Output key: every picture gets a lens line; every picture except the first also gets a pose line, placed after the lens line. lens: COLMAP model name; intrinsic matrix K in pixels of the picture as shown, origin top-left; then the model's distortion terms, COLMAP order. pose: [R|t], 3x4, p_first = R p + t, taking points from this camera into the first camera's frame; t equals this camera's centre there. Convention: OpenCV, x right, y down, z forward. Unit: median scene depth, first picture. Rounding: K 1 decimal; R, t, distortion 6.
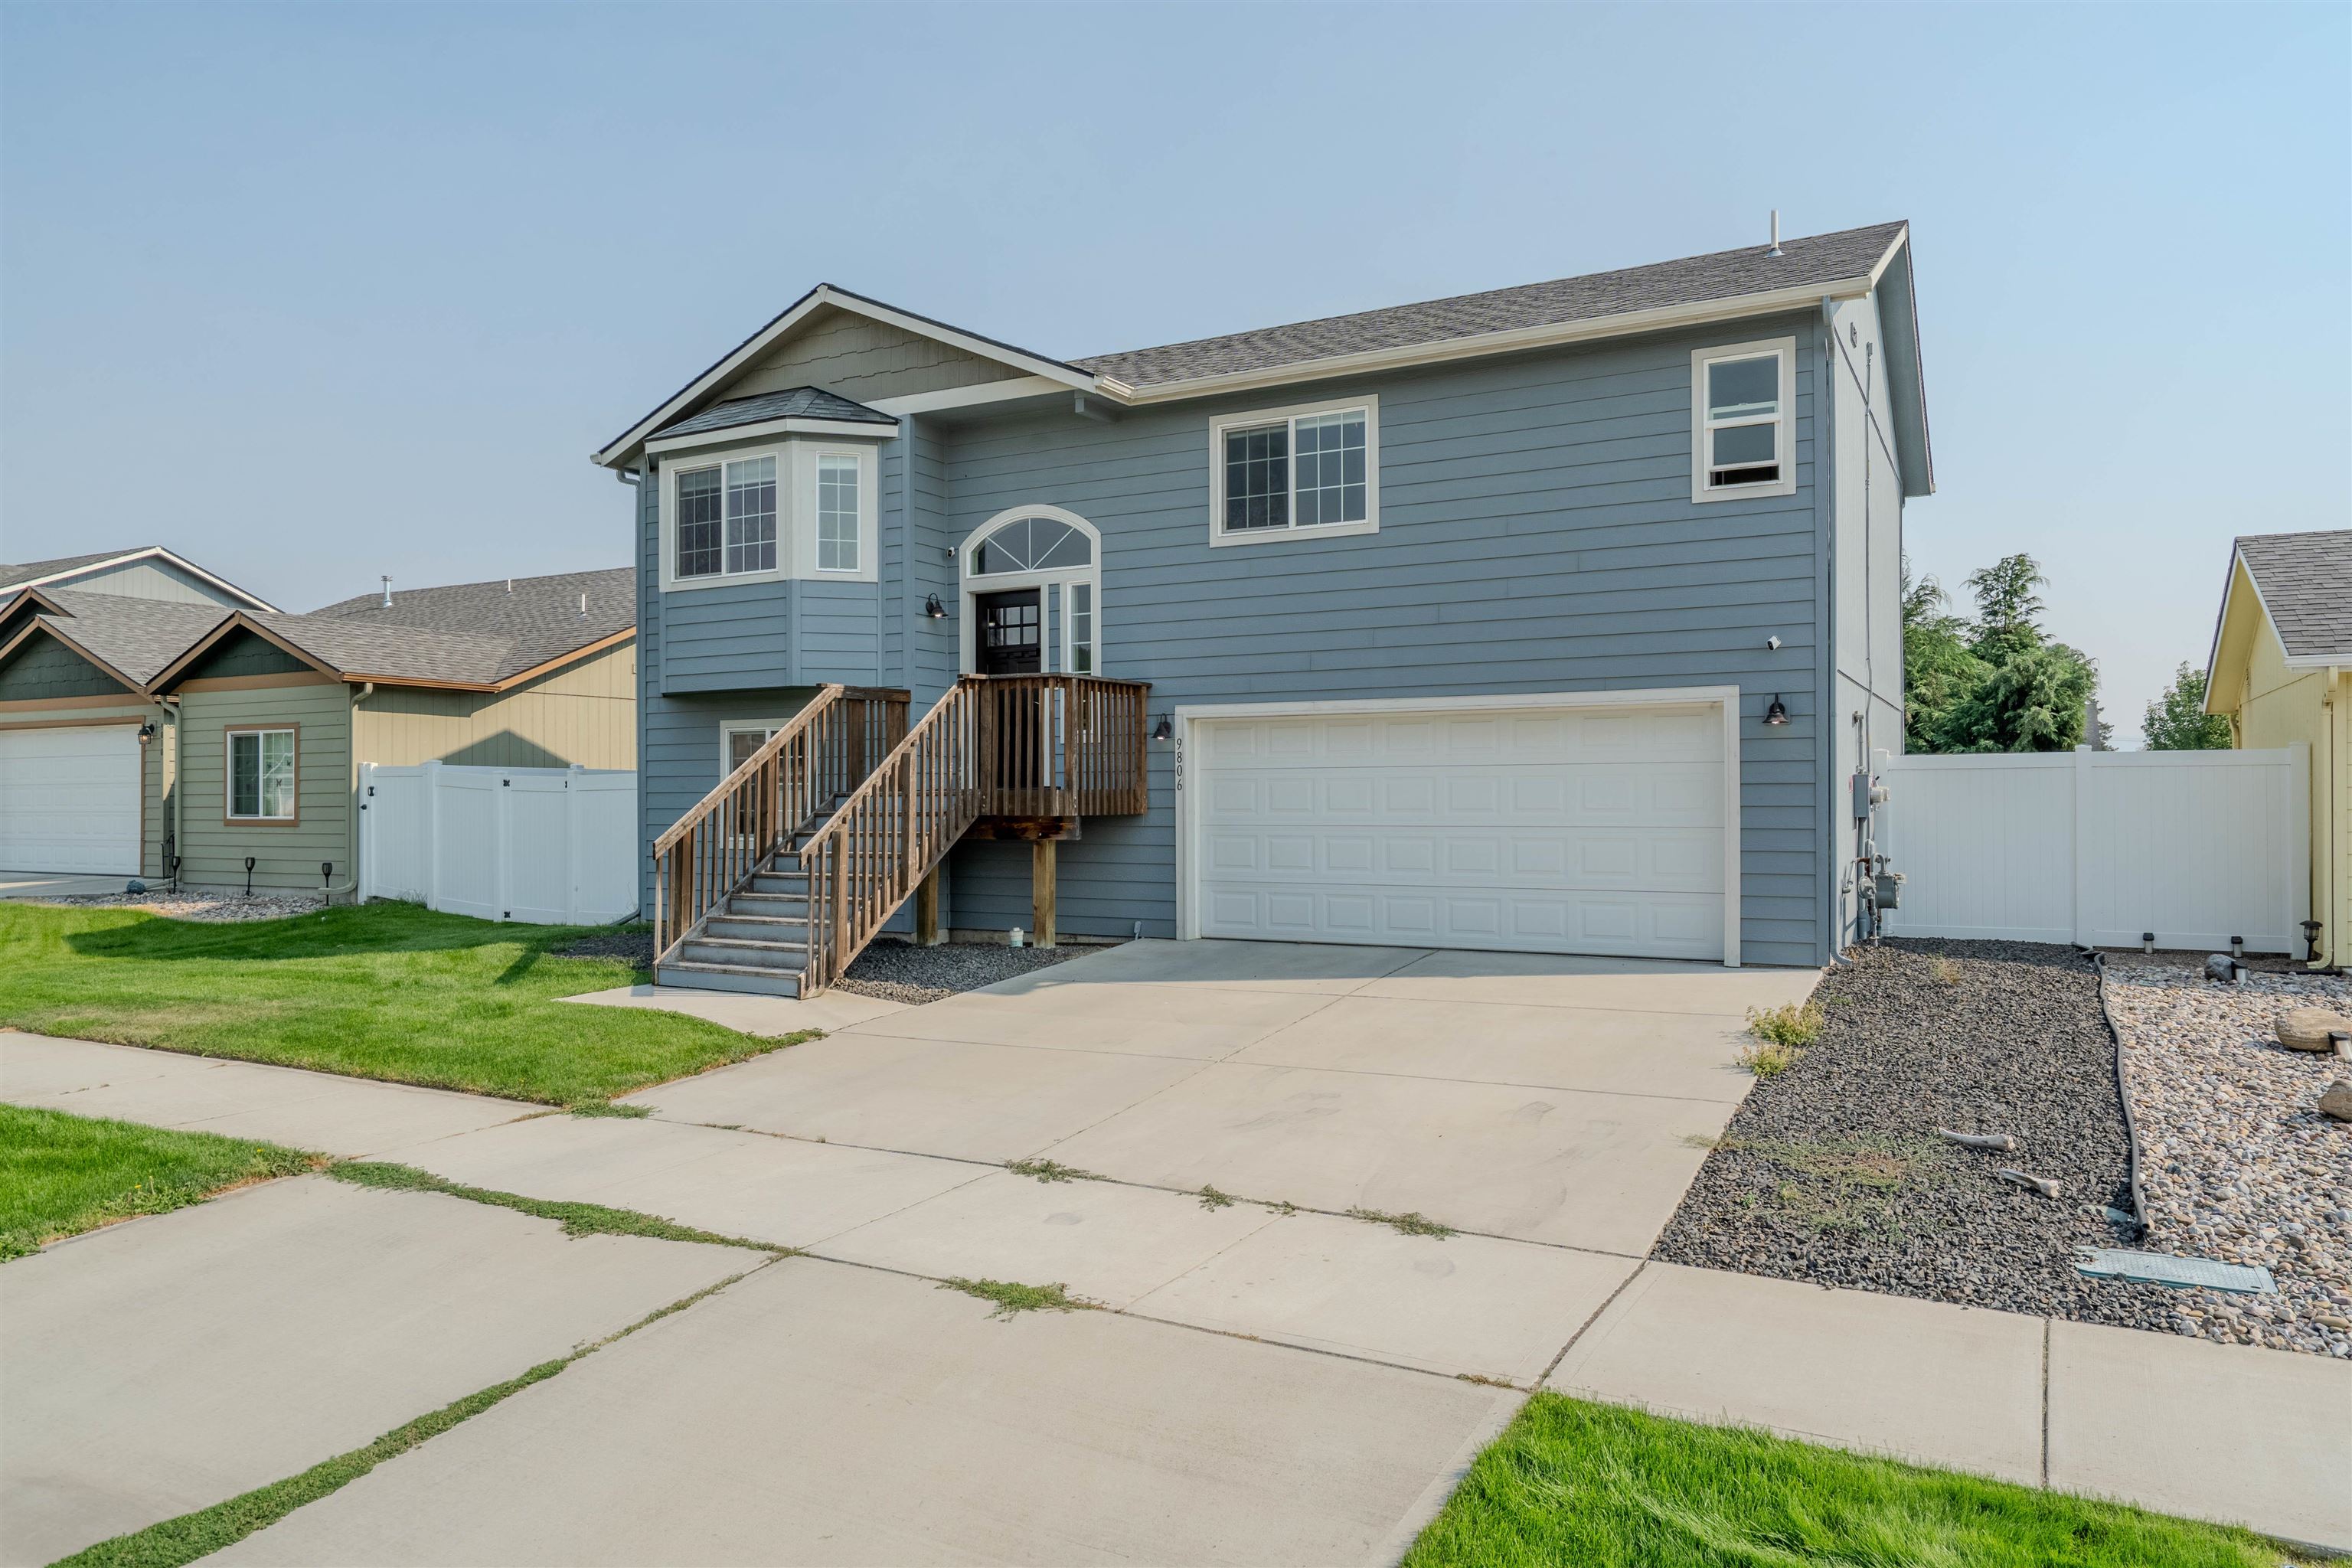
lens RADIAL K [[1561.4, 0, 1170.4], [0, 1561.4, 797.1], [0, 0, 1]] dist [-0.000932, 0.001071]
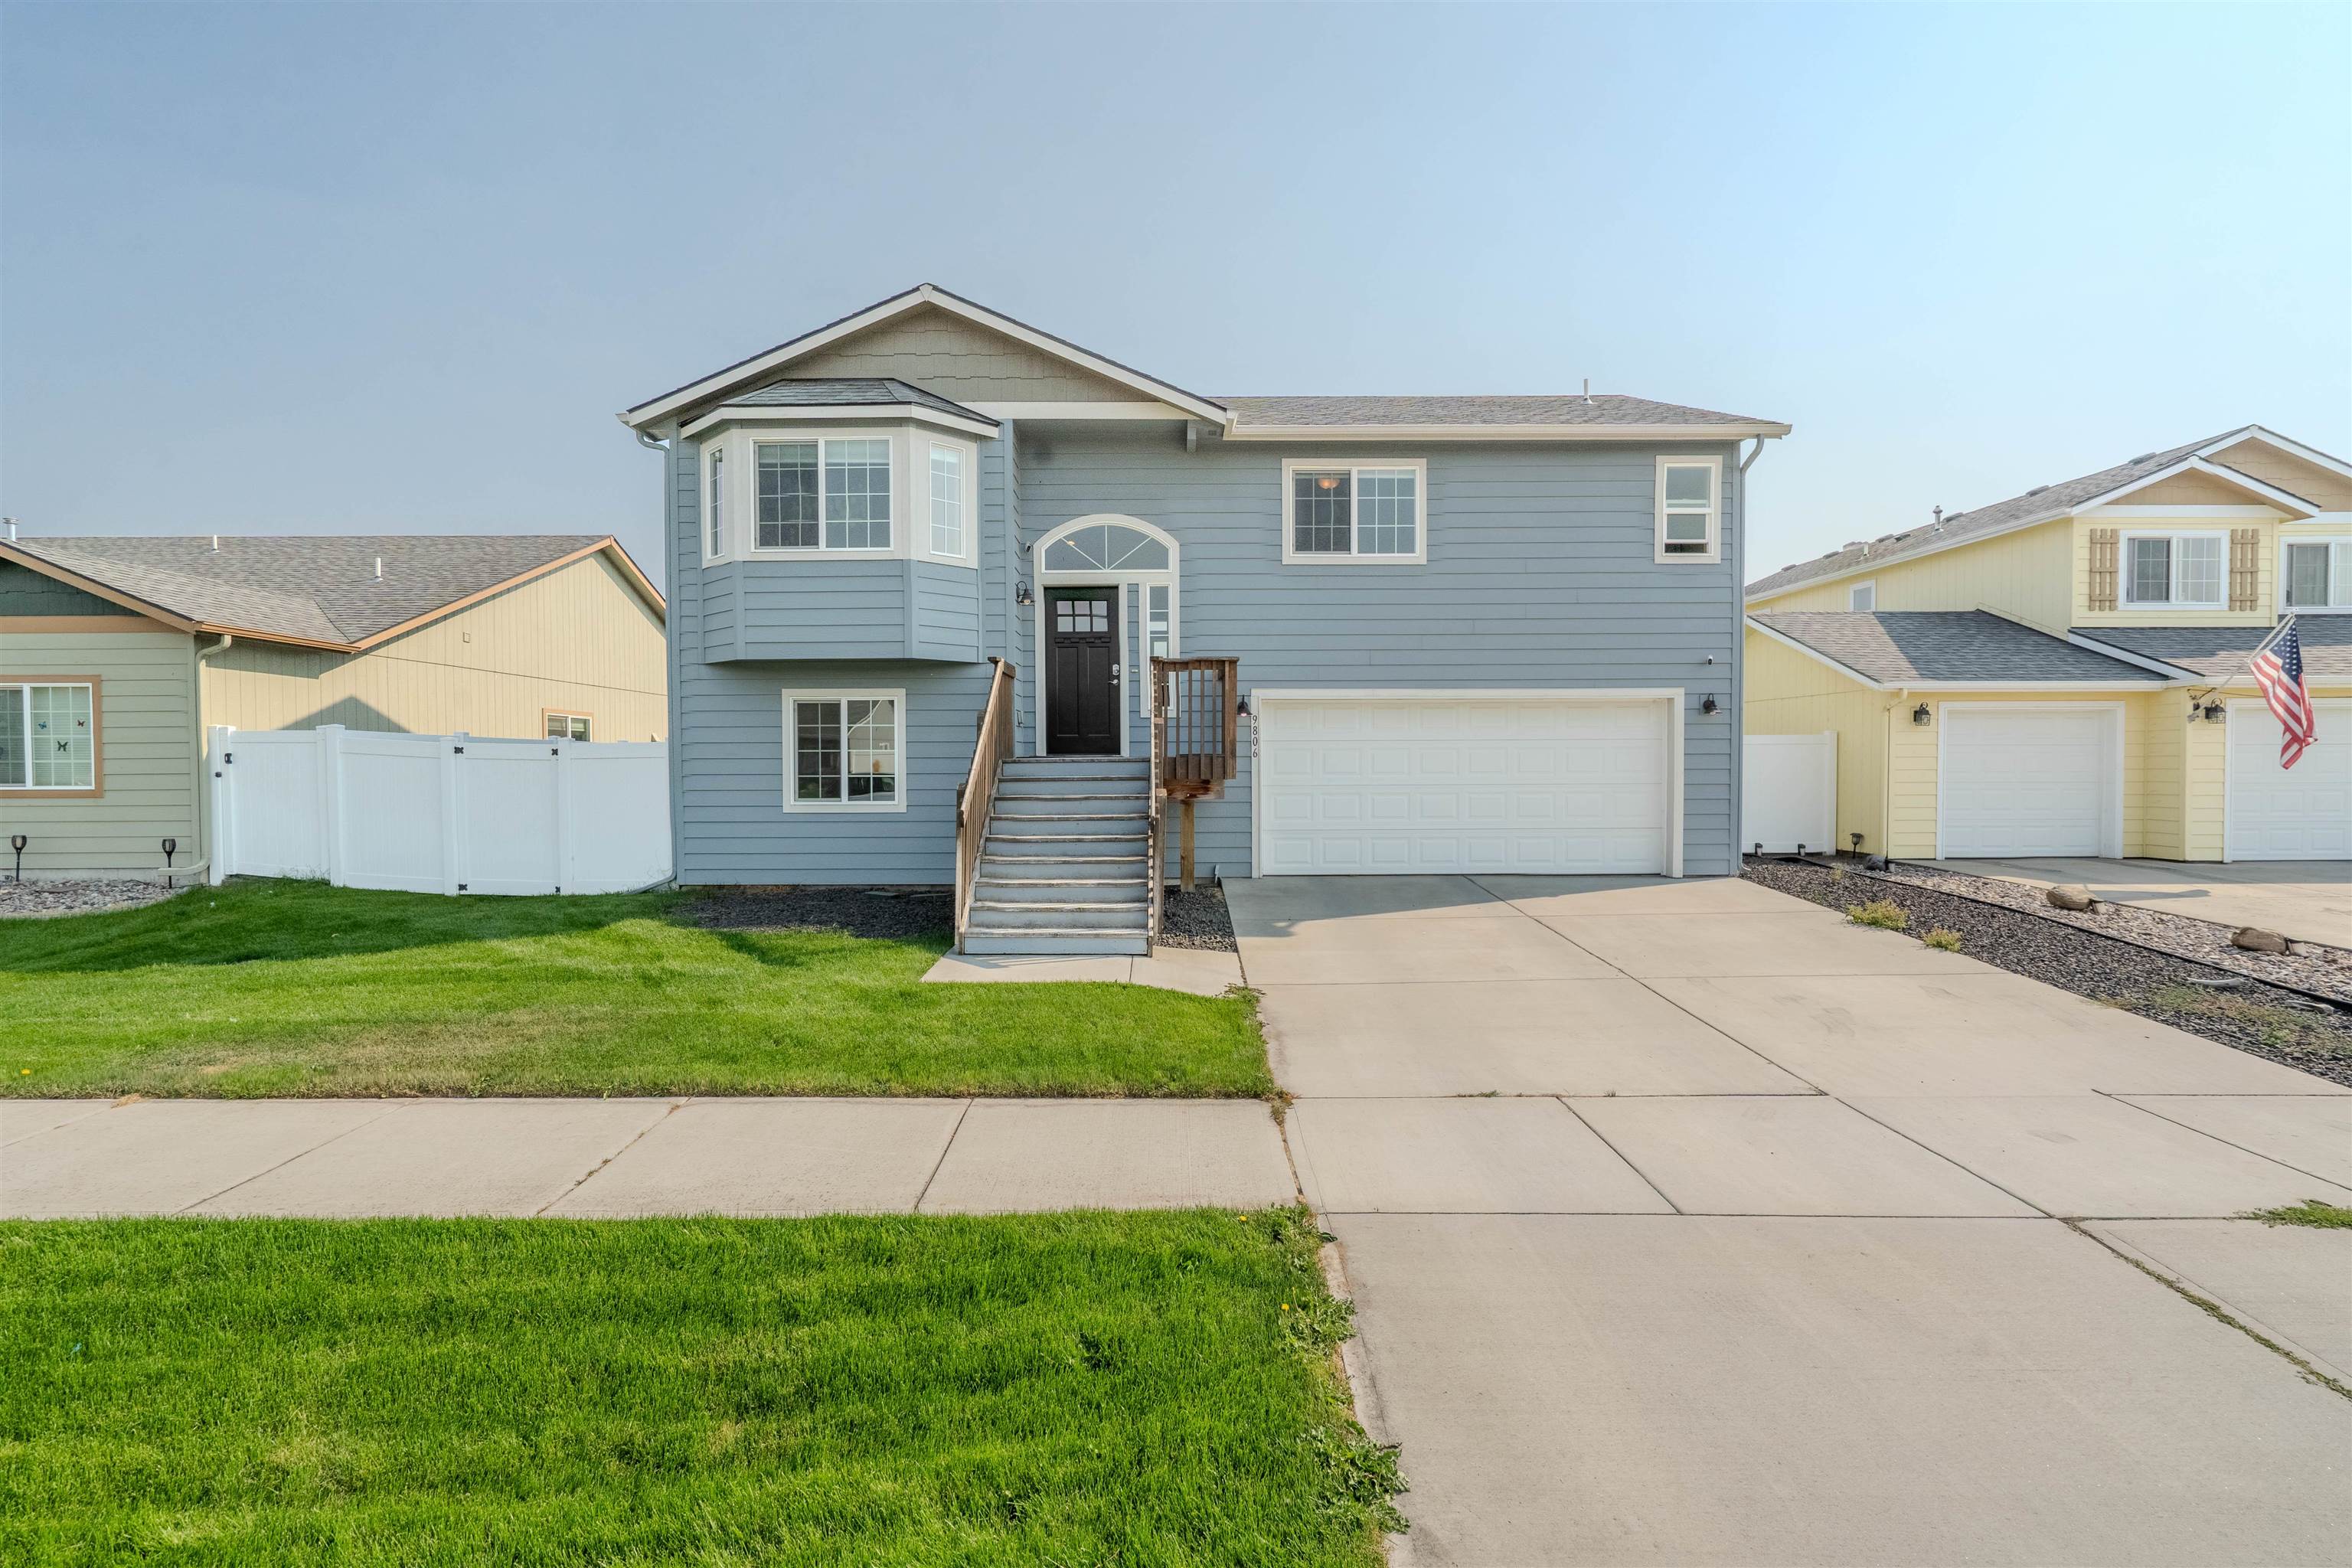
lens RADIAL K [[1061.1, 0, 1169.7], [0, 1061.1, 791.3], [0, 0, 1]] dist [-0.004015, 0.000217]
pose [[0.872902, -0.014238, 0.487688, -0.445824], [-0.000668, 0.999538, 0.030376, -0.003575], [-0.487895, -0.026841, 0.872490, 0.282669]]
